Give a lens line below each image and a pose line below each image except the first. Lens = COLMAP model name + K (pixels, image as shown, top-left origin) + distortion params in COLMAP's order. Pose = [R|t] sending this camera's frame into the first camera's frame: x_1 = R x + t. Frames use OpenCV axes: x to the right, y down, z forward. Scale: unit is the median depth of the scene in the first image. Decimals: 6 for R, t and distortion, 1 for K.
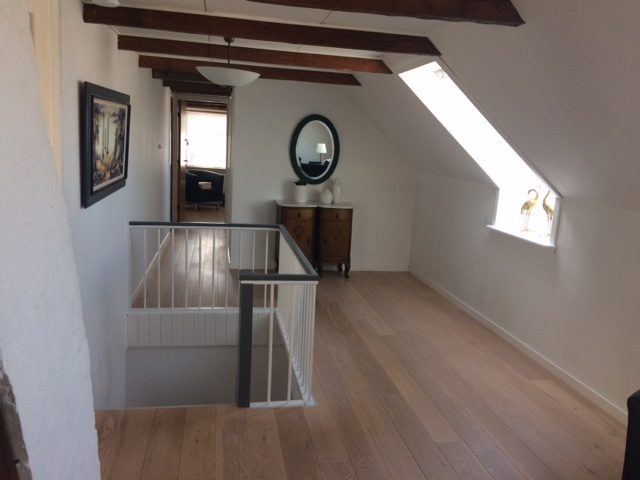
lens RADIAL K [[510.7, 0, 320.0], [0, 510.7, 240.0], [0, 0, 1]] dist [0.006197, -0.095269]
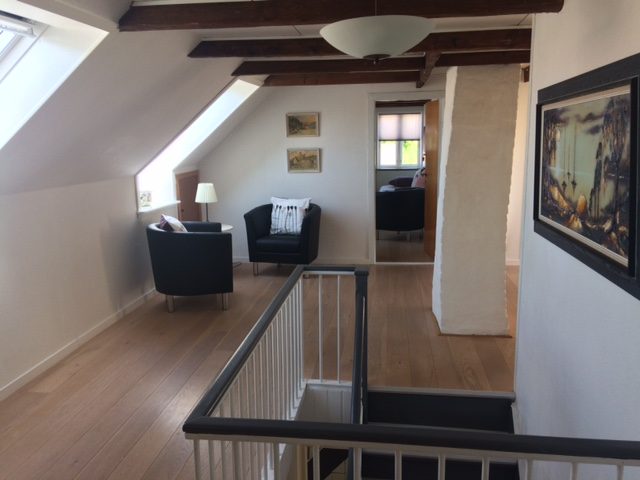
lens RADIAL K [[510.7, 0, 320.0], [0, 510.7, 240.0], [0, 0, 1]] dist [0.006197, -0.095269]
pose [[-0.945421, -0.108069, 0.307408, -0.350139], [0.022508, 0.919490, 0.392469, -0.376769], [-0.325072, 0.377967, -0.866873, 1.755715]]
